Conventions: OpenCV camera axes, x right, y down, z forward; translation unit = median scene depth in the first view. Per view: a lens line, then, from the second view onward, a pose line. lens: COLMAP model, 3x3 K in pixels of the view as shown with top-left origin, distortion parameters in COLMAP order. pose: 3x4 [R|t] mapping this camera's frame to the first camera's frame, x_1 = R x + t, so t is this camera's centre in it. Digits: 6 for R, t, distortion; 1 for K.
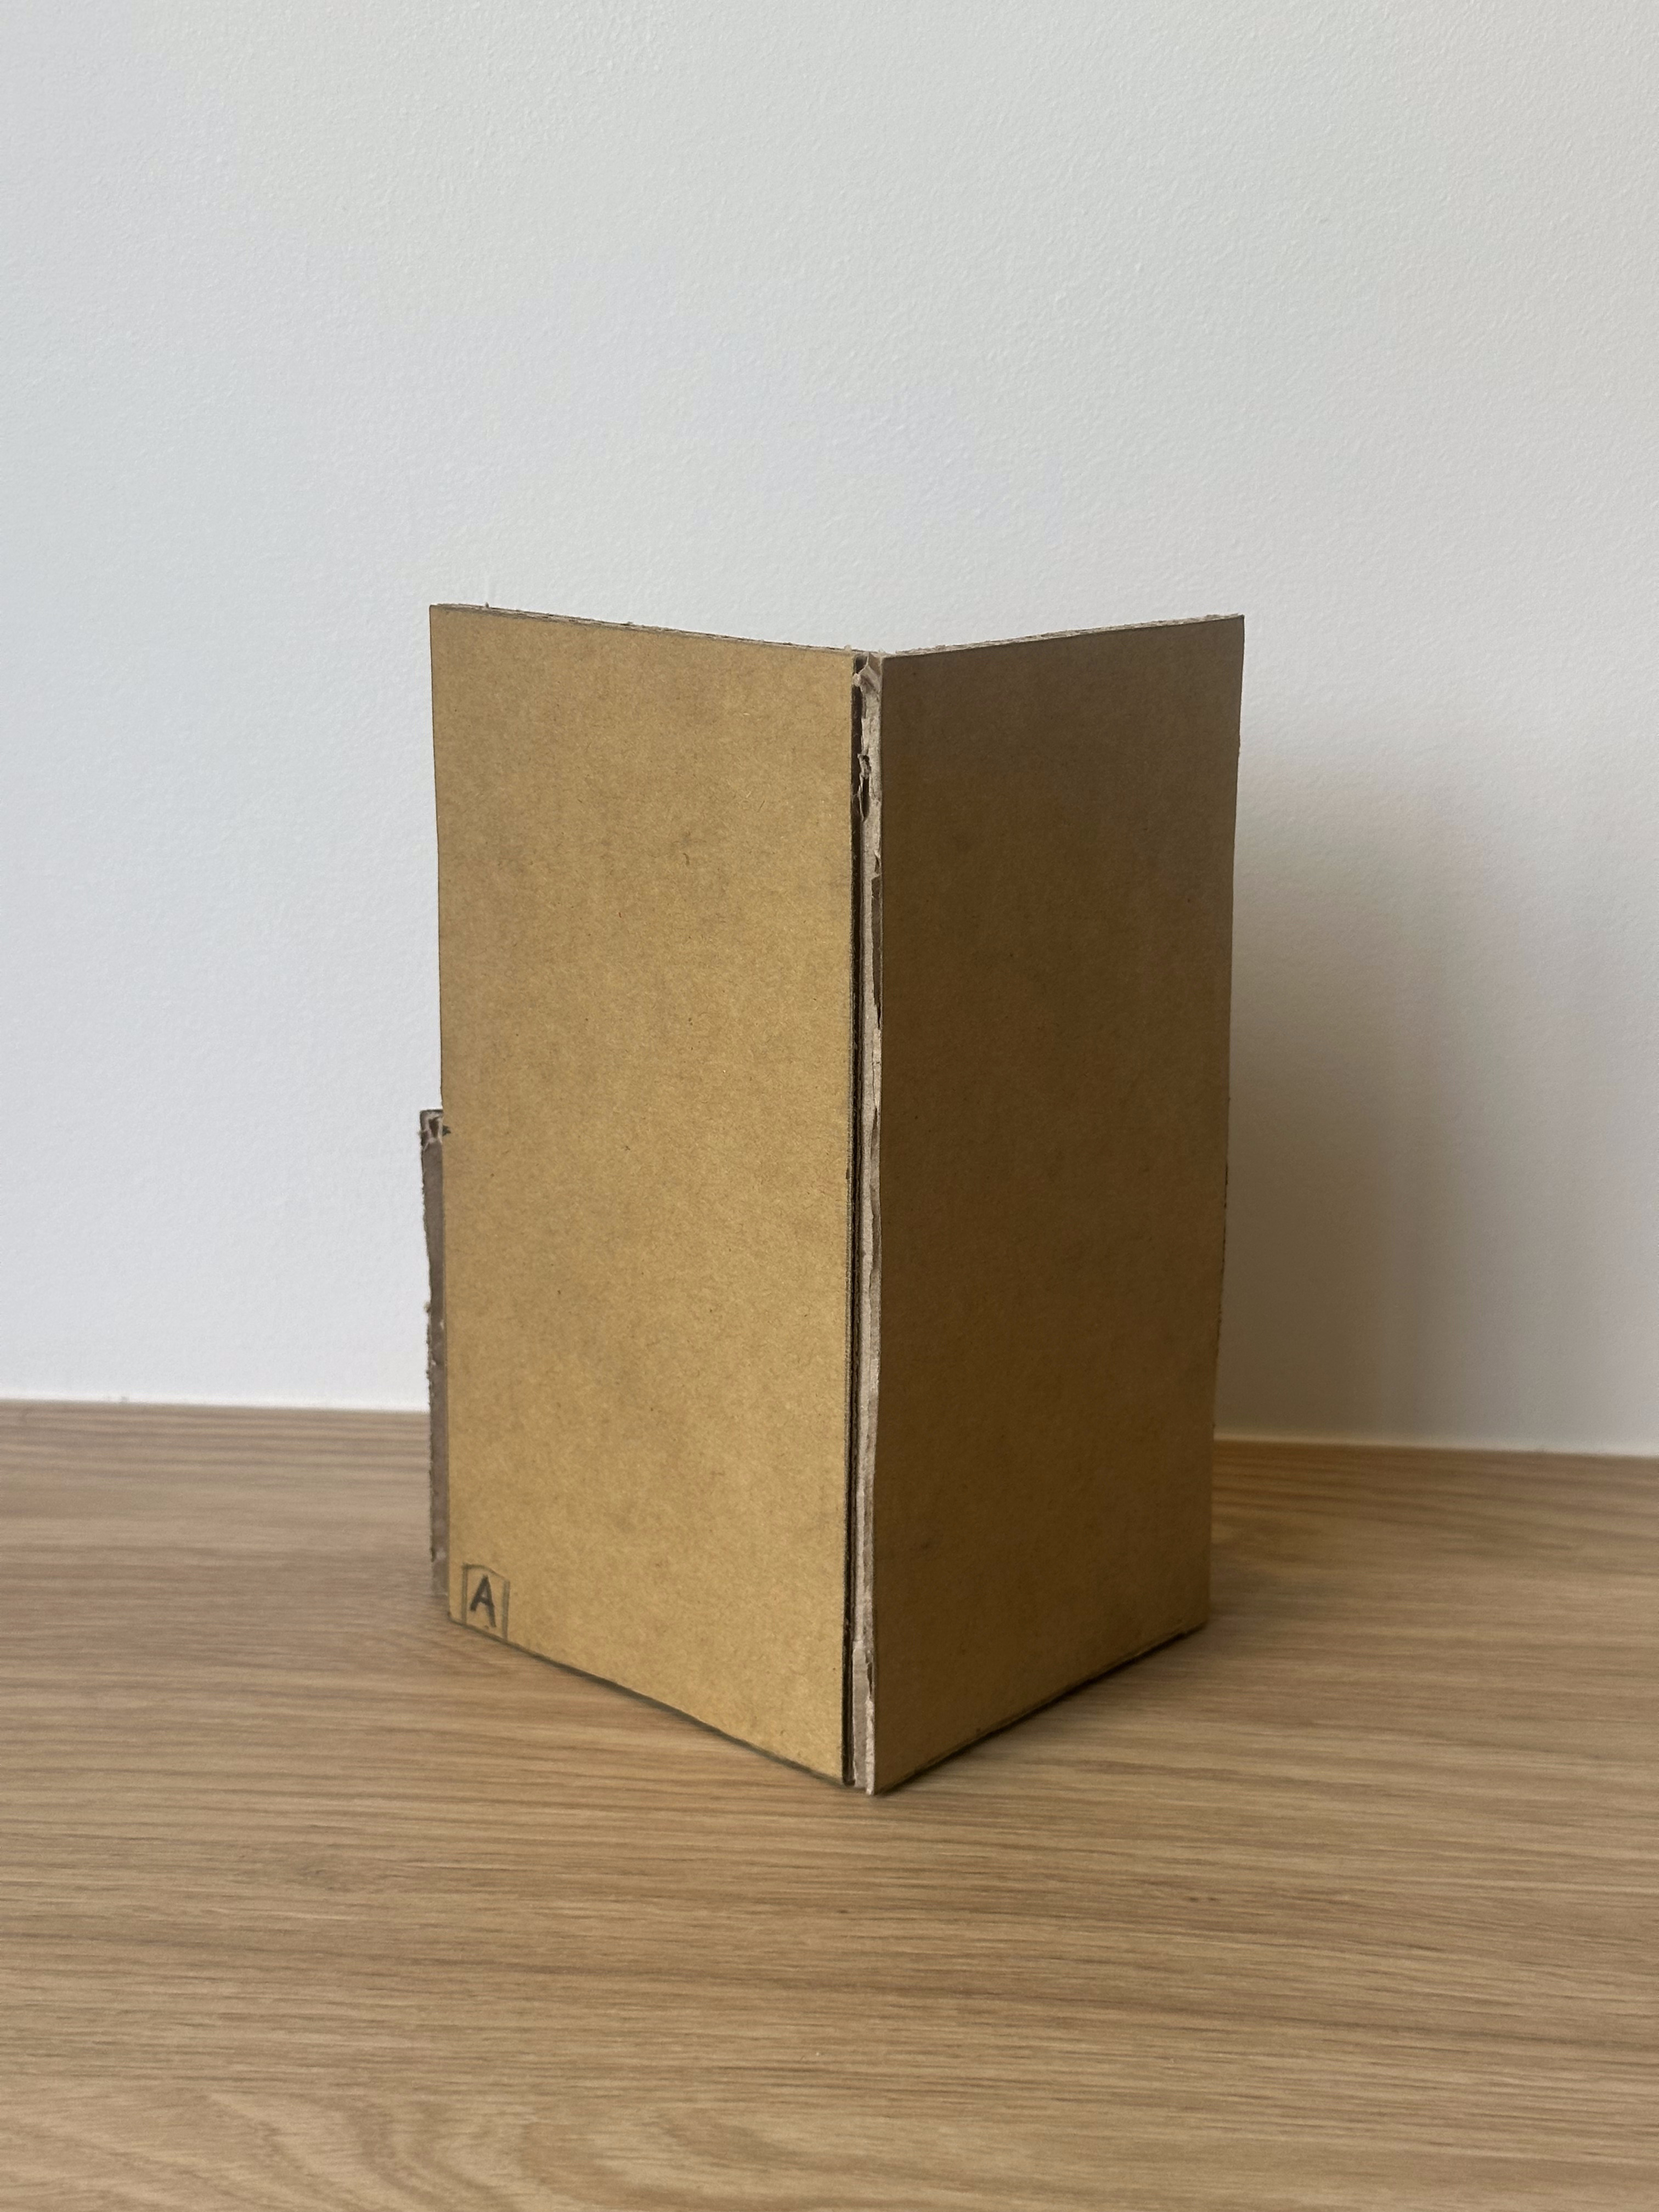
lens RADIAL K [[3175.2, 0, 782.3], [0, 3175.2, 1053.5], [0, 0, 1]] dist [0.106907, 0.000000]
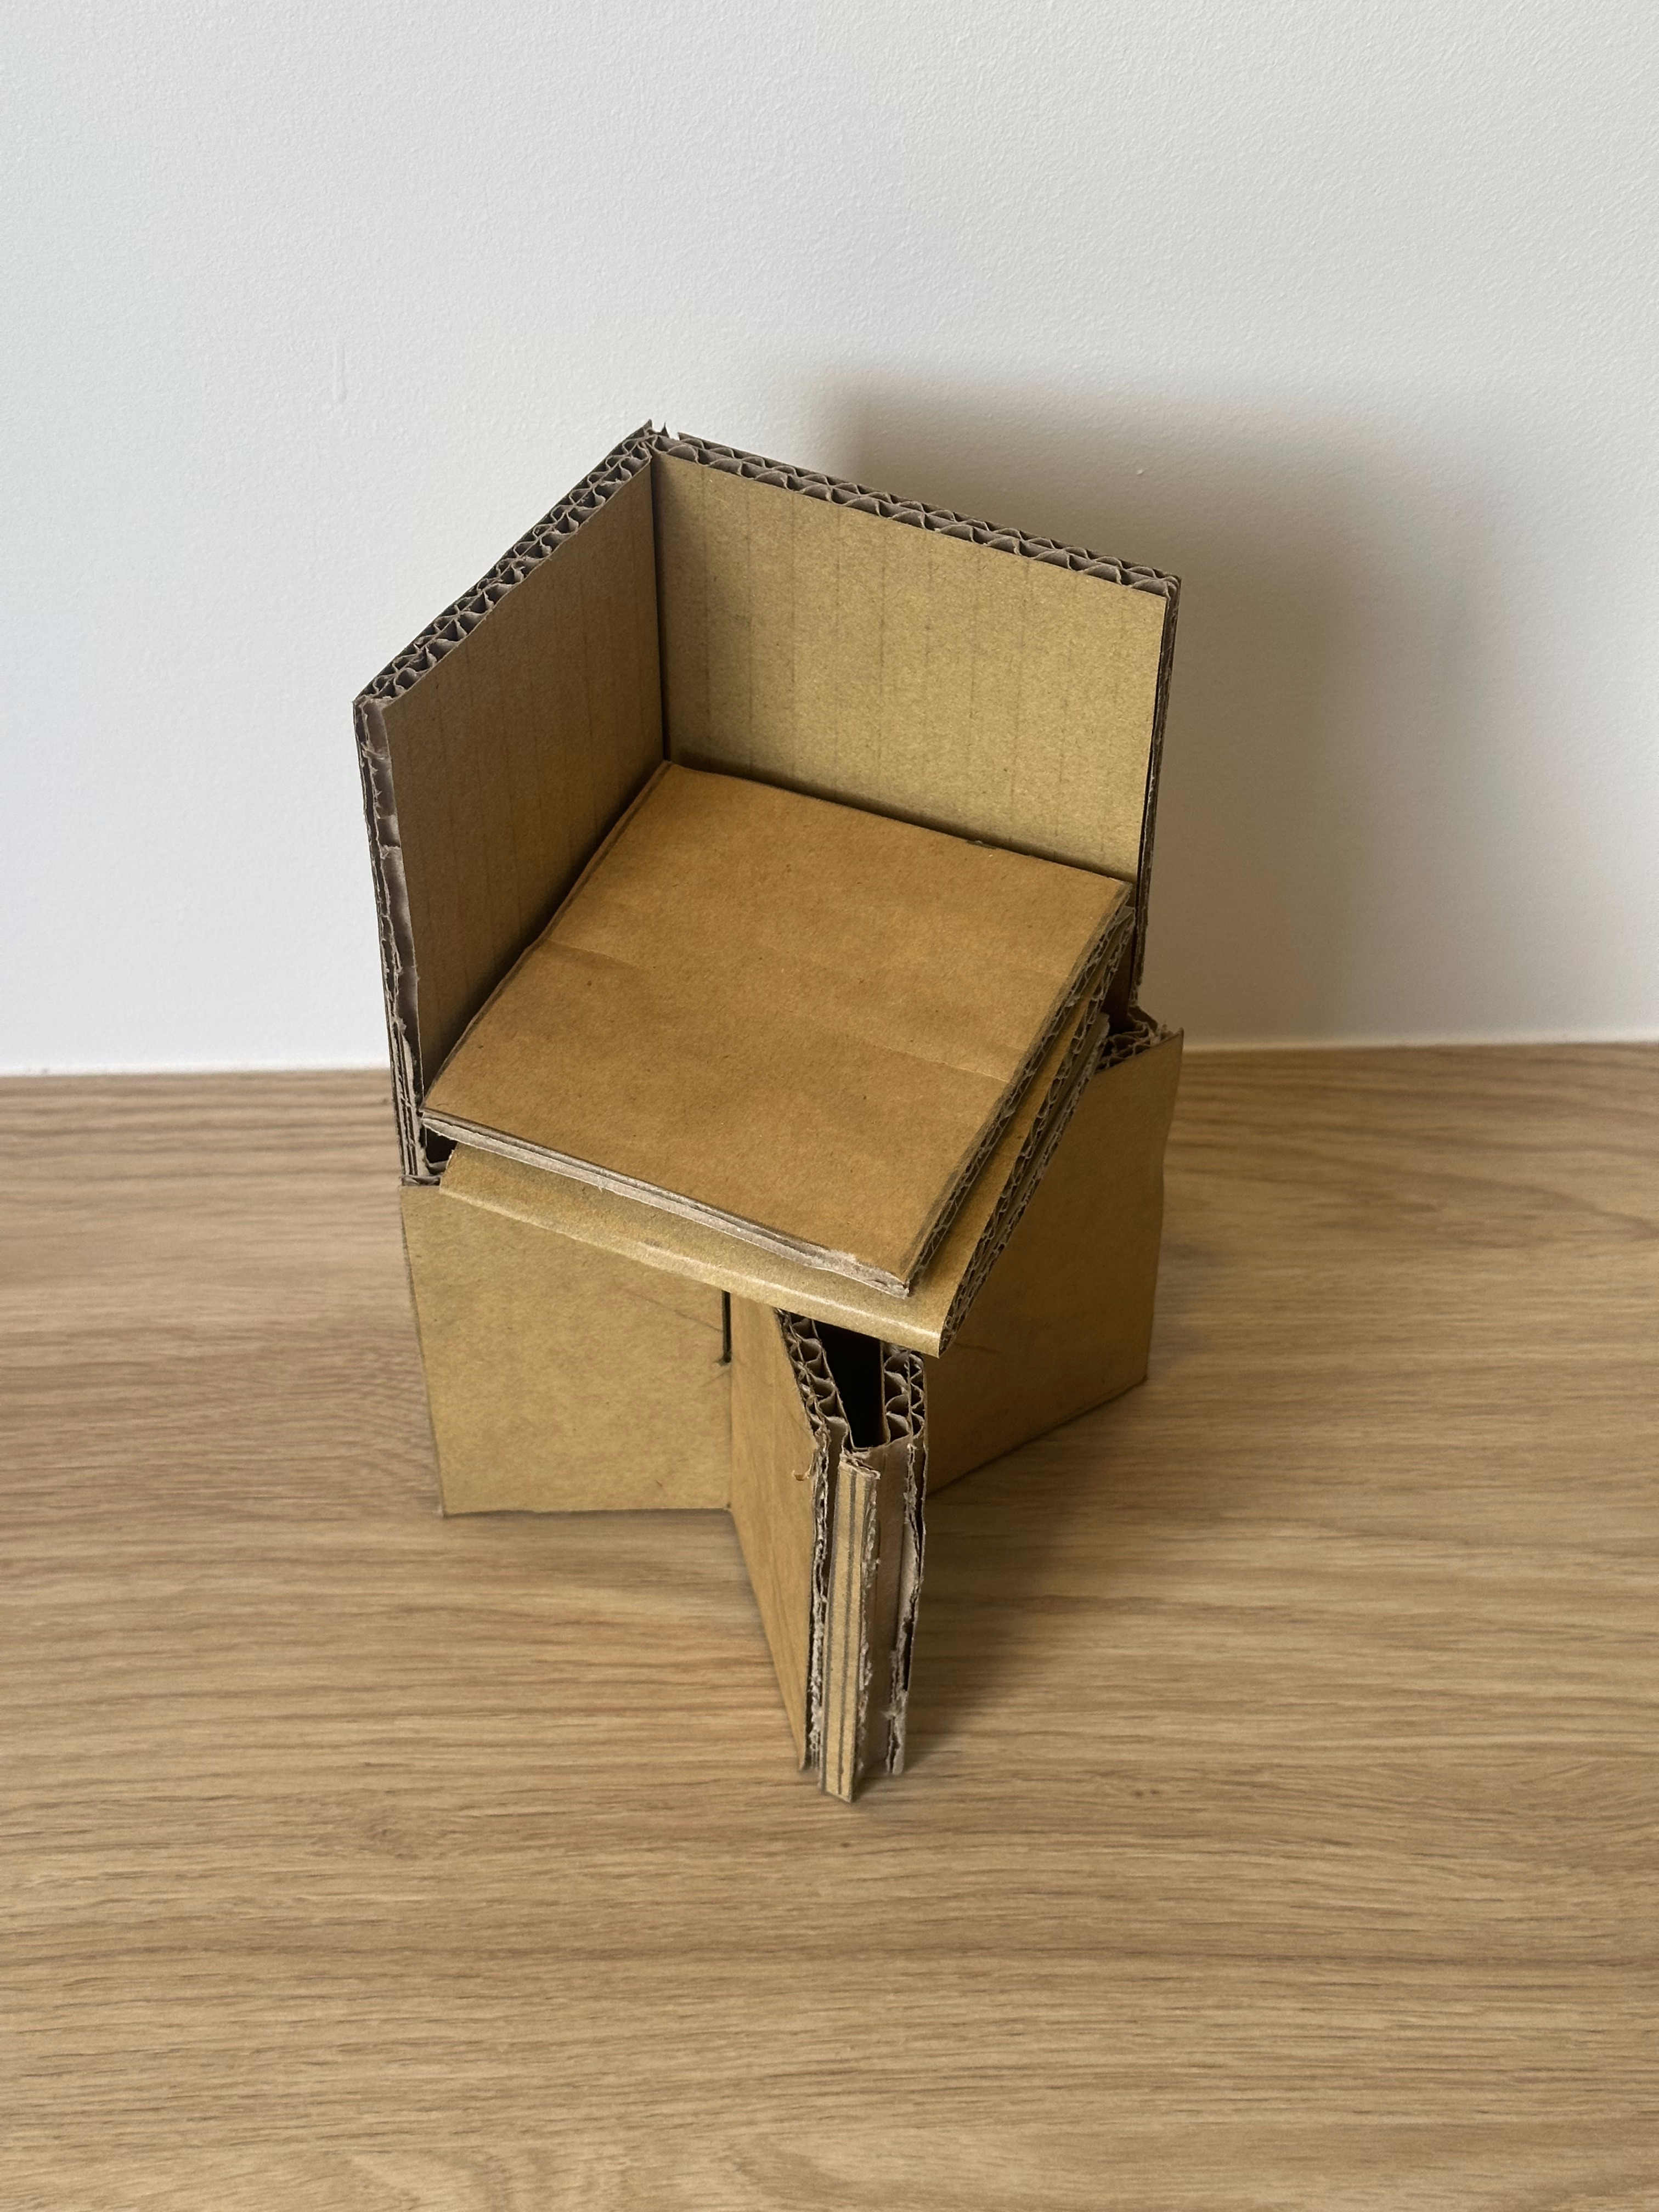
lens RADIAL K [[3175.2, 0, 789.4], [0, 3175.2, 1082.6], [0, 0, 1]] dist [0.106907, 0.000000]
pose [[0.994053, -0.080453, 0.073390, -0.062491], [0.035694, 0.877418, 0.478397, -0.517147], [-0.102883, -0.472932, 0.875072, 0.109486]]
